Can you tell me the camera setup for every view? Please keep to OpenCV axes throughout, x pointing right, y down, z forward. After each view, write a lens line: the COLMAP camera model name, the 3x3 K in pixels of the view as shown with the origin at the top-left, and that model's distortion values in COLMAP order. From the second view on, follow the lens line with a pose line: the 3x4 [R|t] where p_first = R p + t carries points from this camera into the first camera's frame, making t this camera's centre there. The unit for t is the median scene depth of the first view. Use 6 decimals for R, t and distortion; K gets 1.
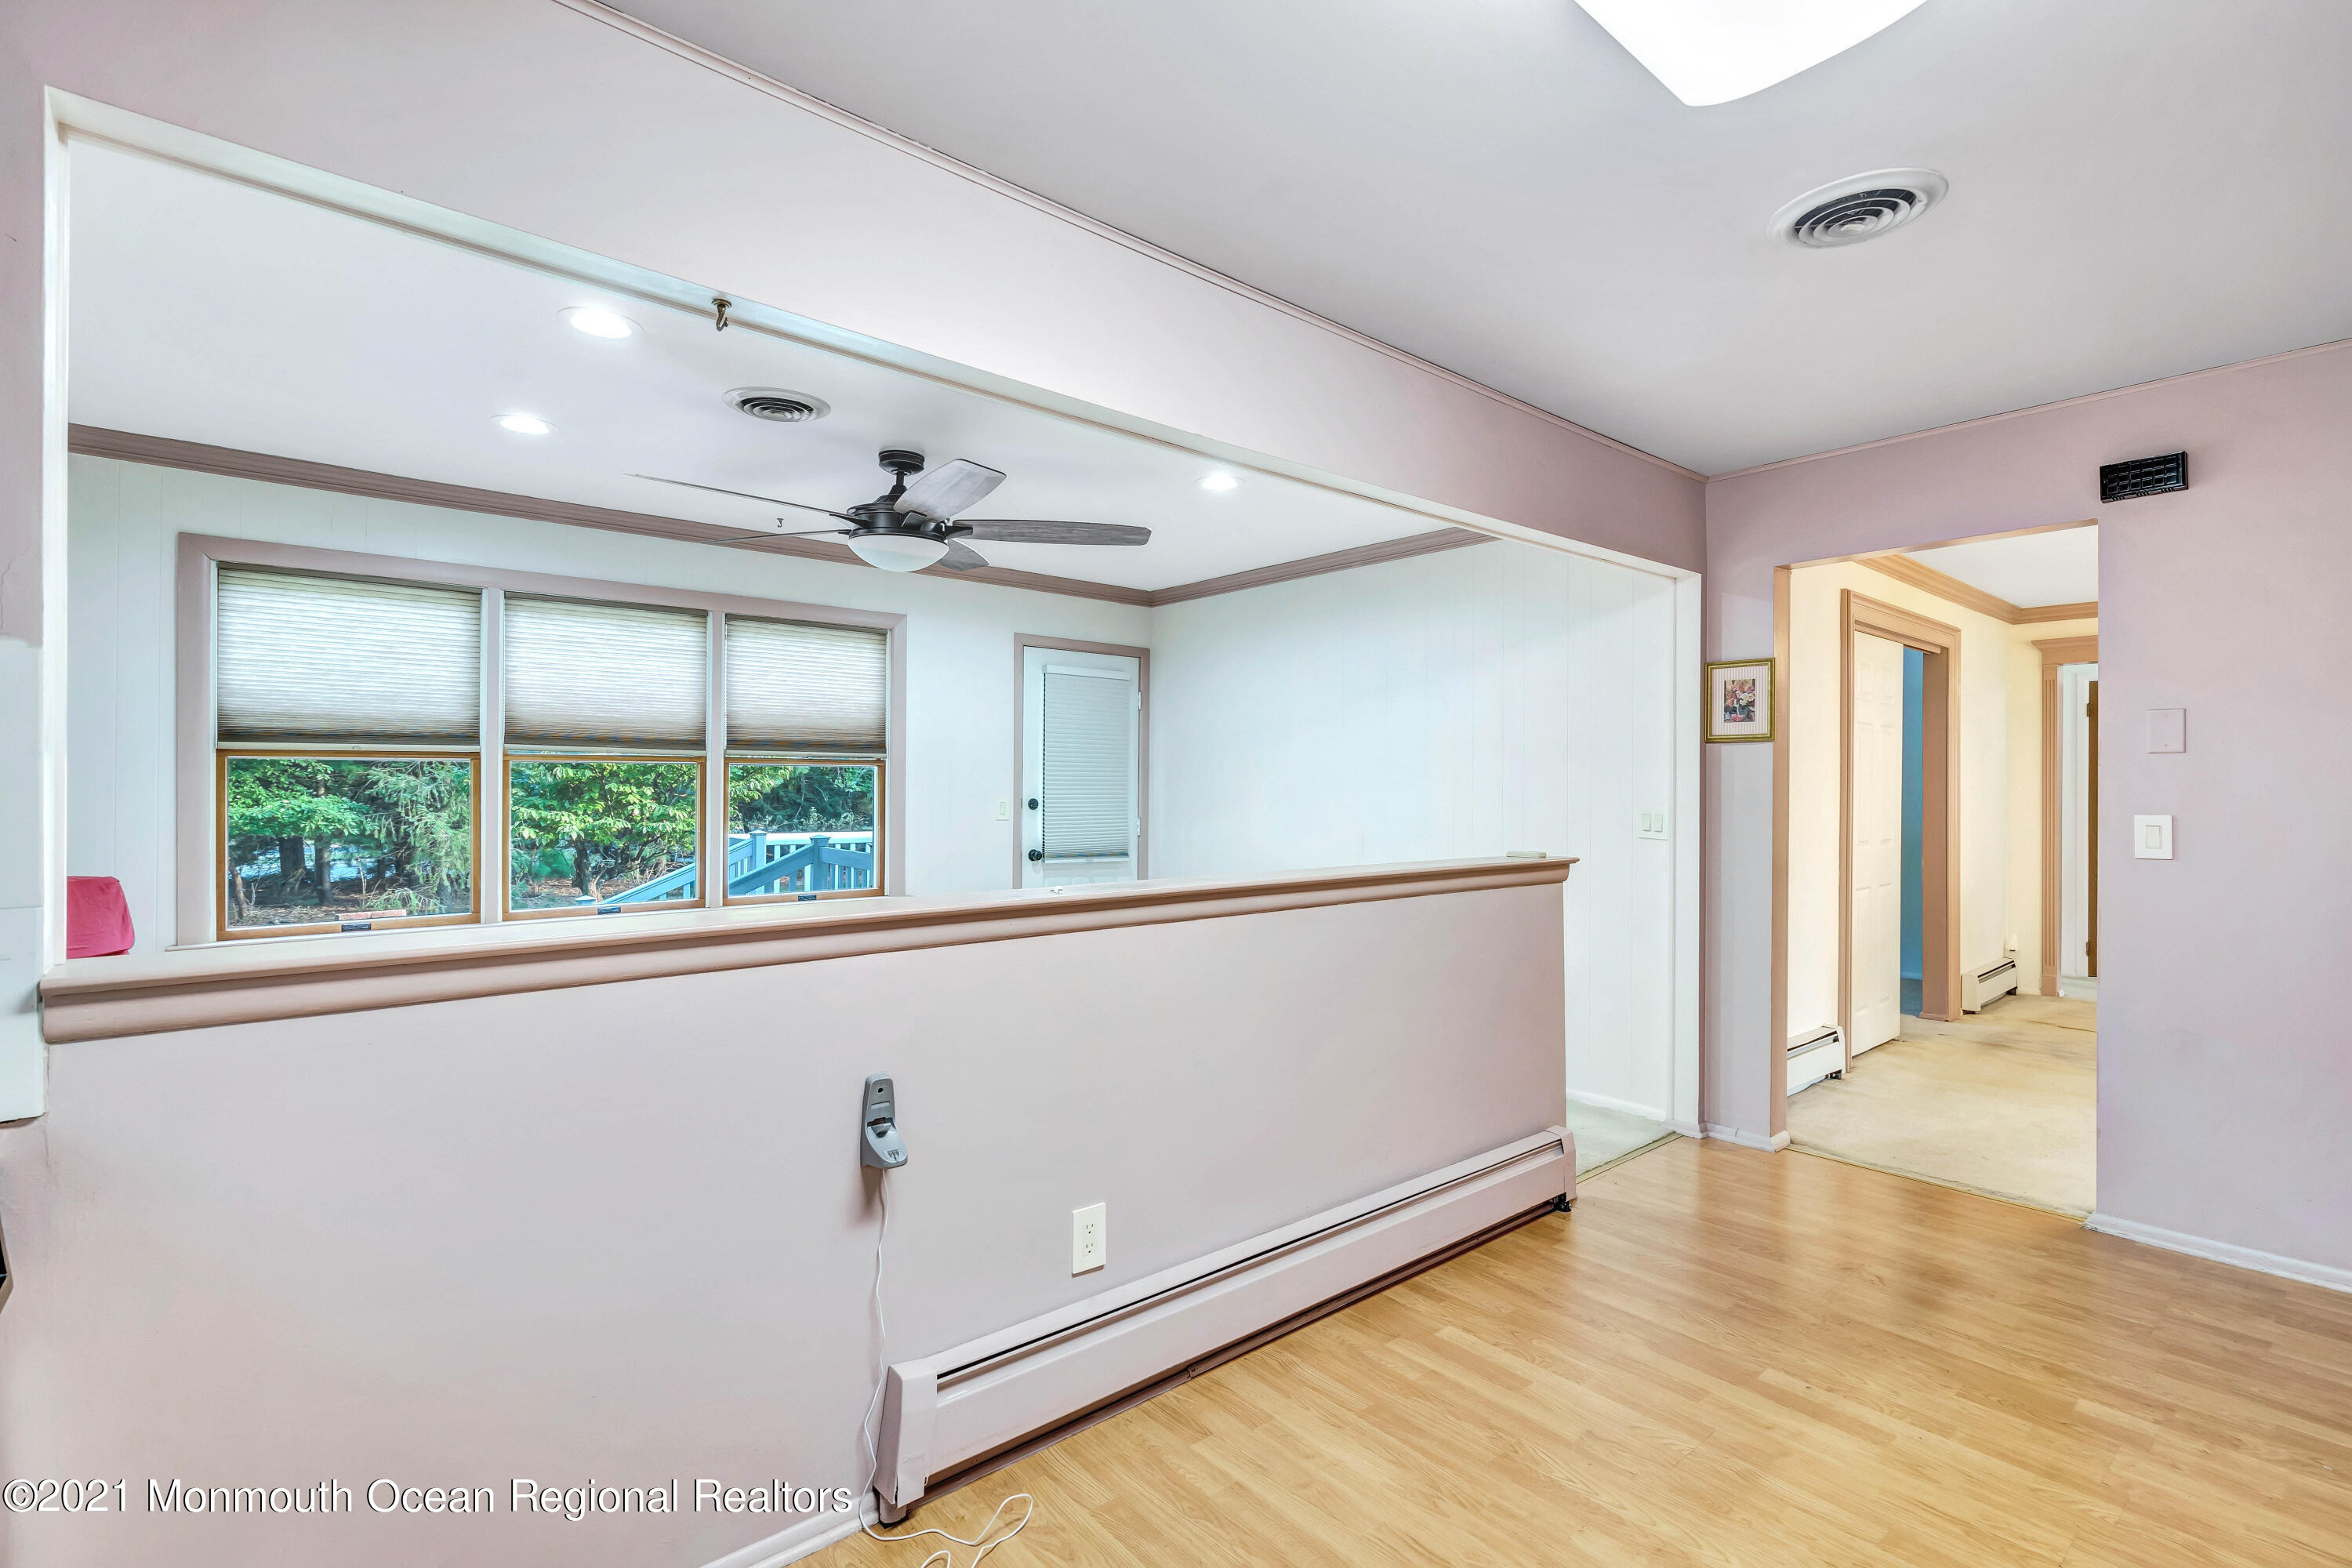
lens RADIAL K [[1064.9, 0, 1195.0], [0, 1064.9, 783.7], [0, 0, 1]] dist [-0.003407, 0.002269]
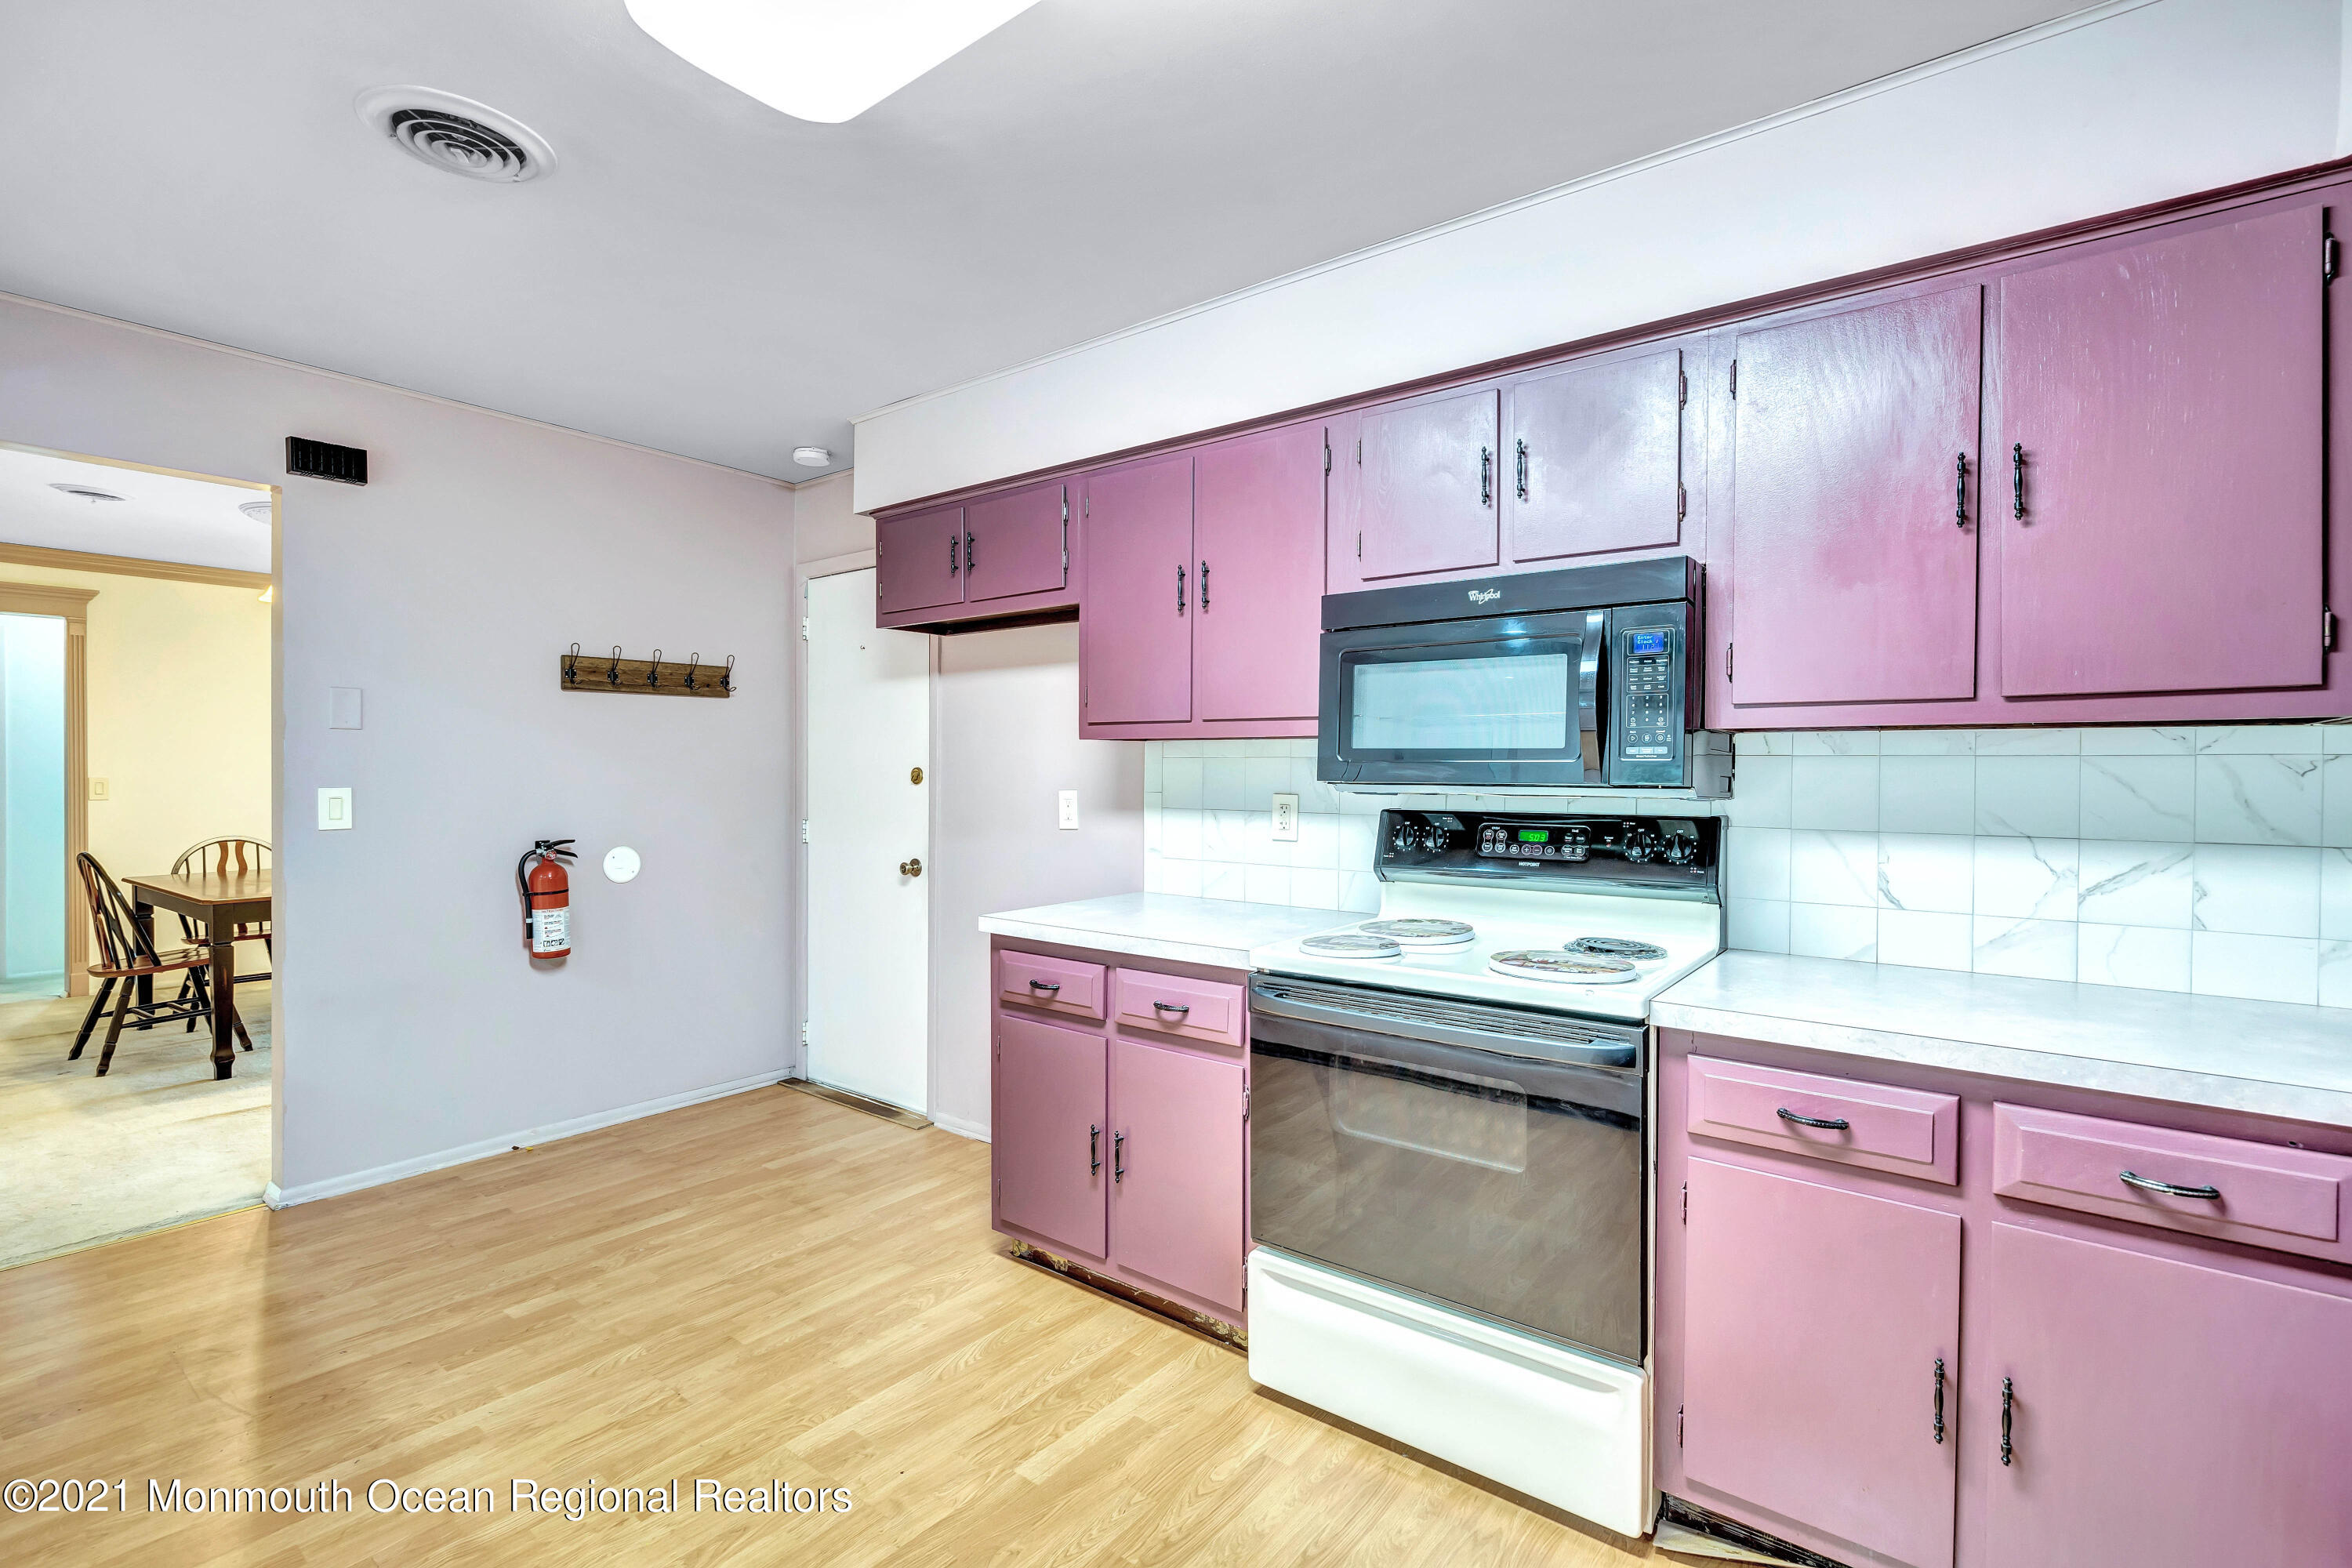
lens RADIAL K [[1064.9, 0, 1172.4], [0, 1064.9, 781.1], [0, 0, 1]] dist [-0.003407, 0.002269]
pose [[-0.194783, -0.016051, 0.980715, -0.207495], [-0.010407, 0.999844, 0.014297, -0.000562], [-0.980791, -0.007421, -0.194920, 0.282963]]
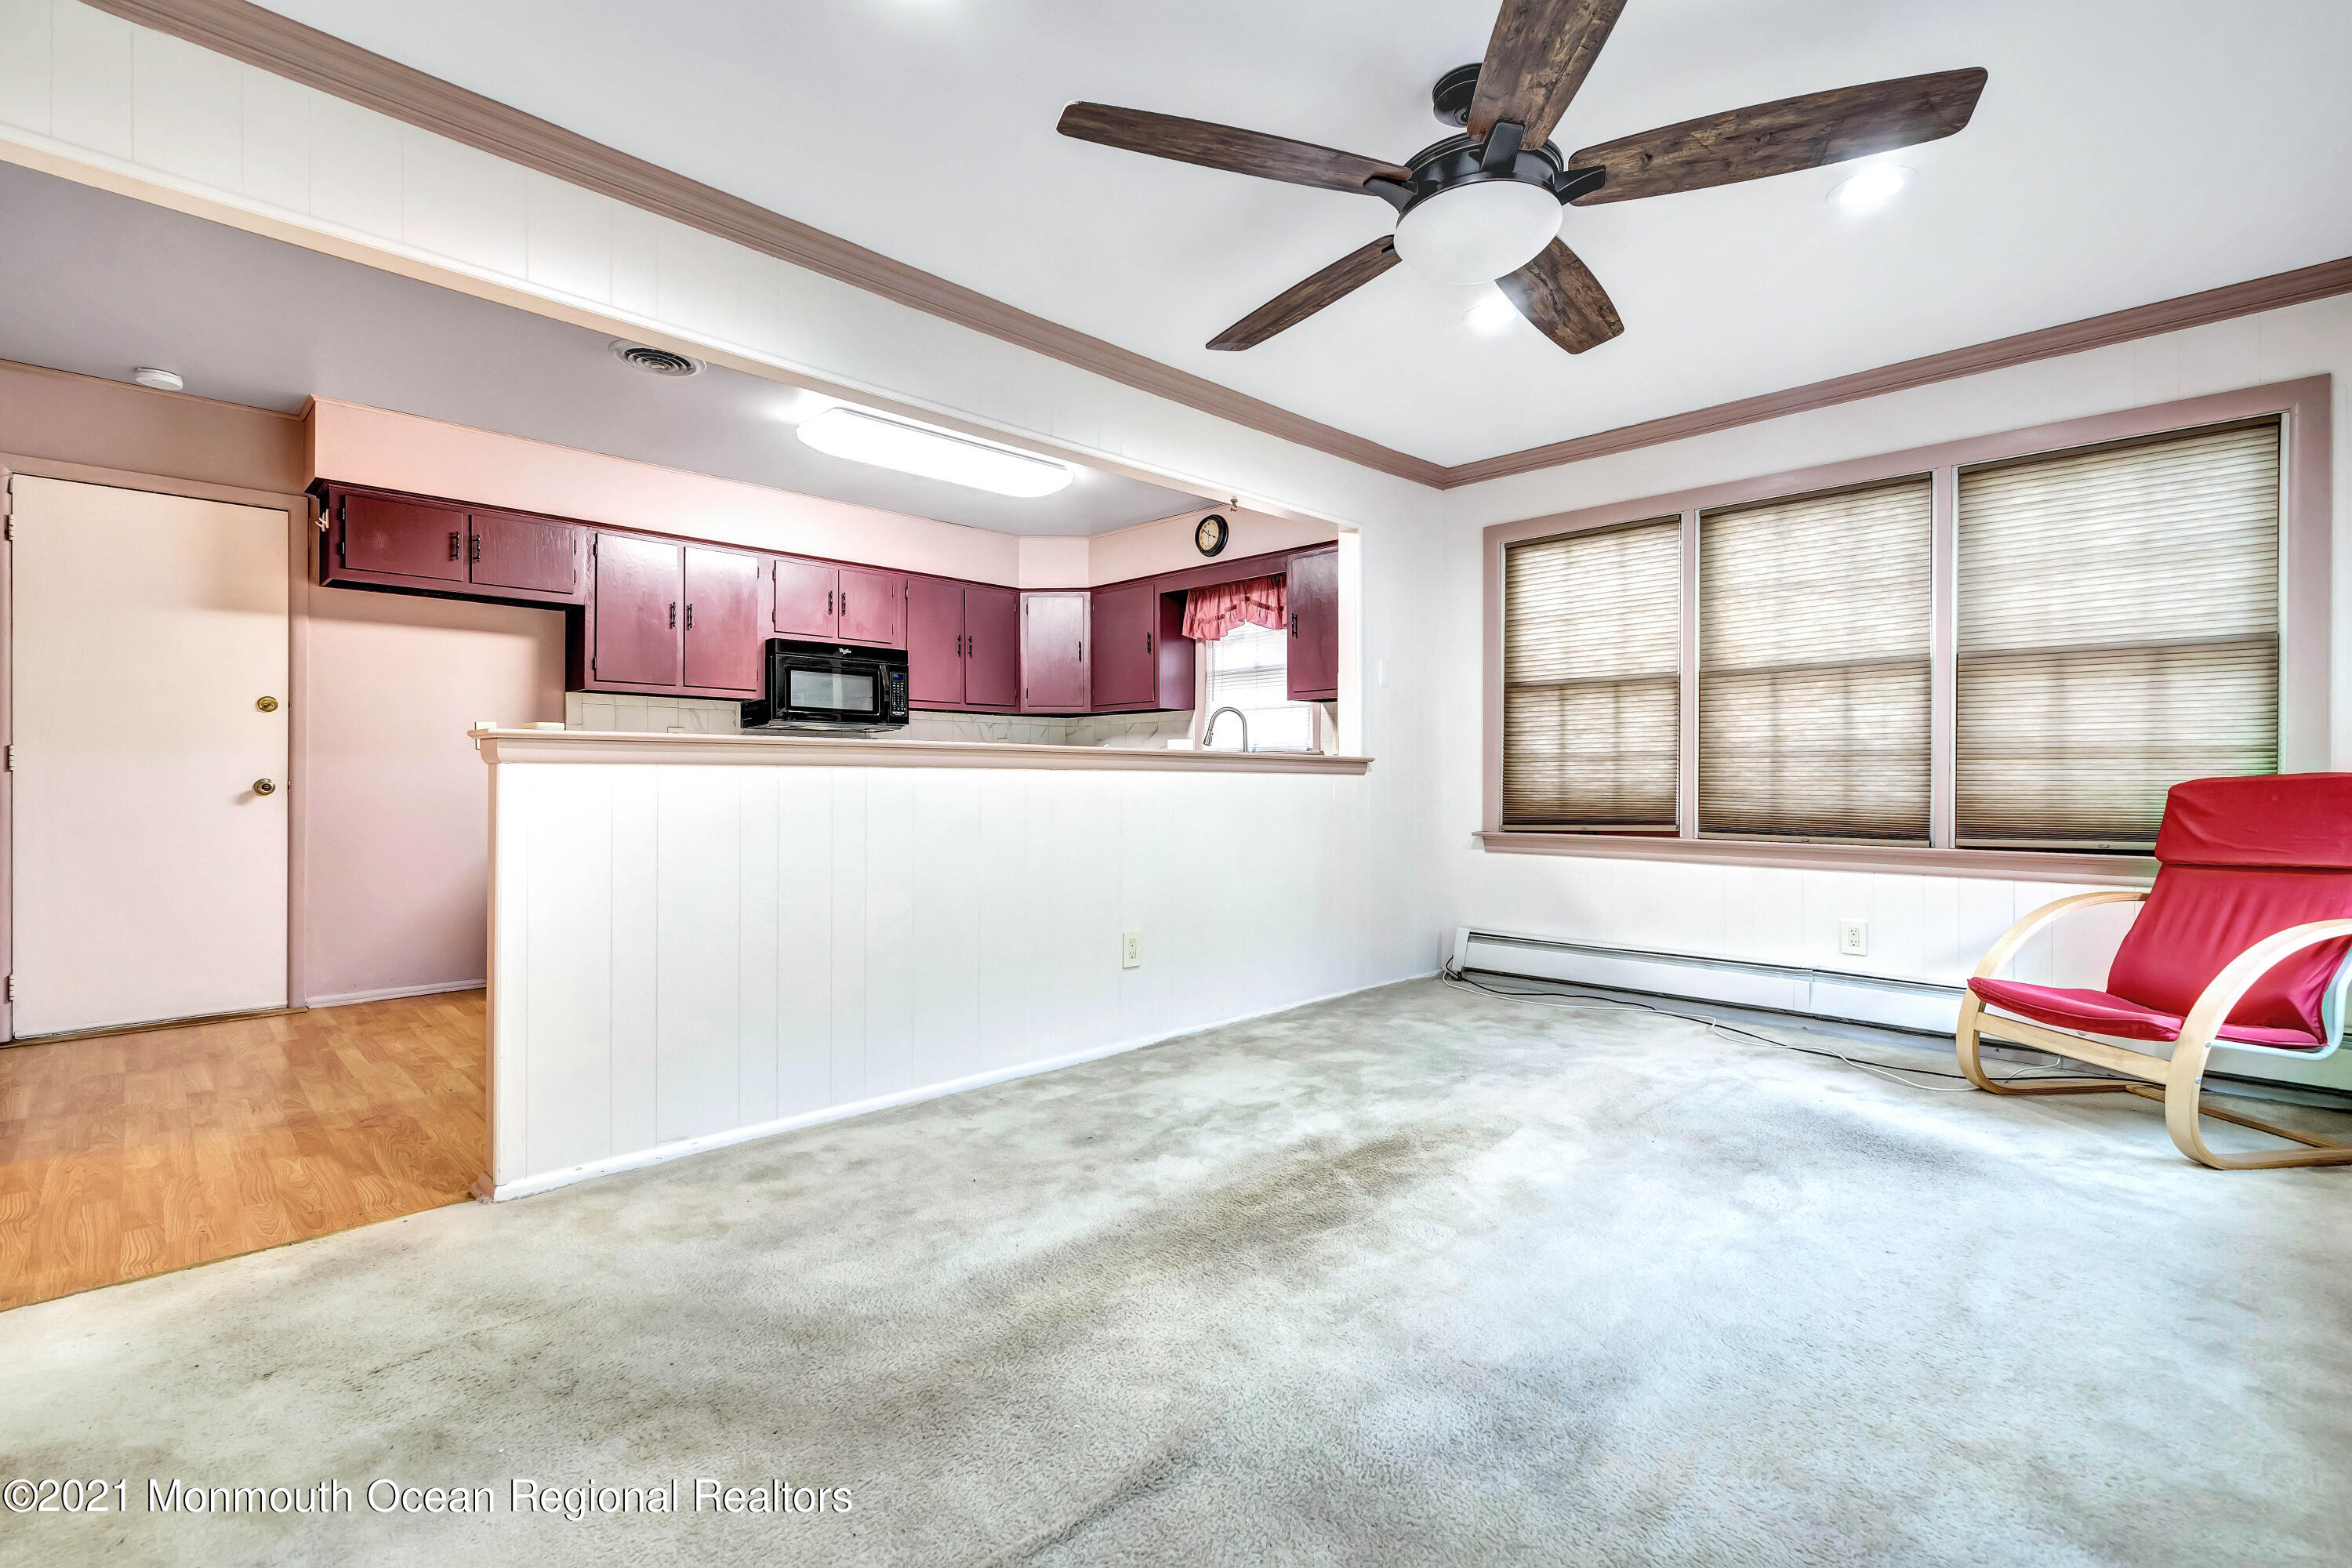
lens RADIAL K [[1064.9, 0, 1181.0], [0, 1064.9, 776.8], [0, 0, 1]] dist [-0.003407, 0.002269]
pose [[-0.997338, -0.007666, -0.072511, -0.062479], [-0.007169, 0.999949, -0.007102, 0.081202], [0.072562, -0.006563, -0.997342, 1.402362]]
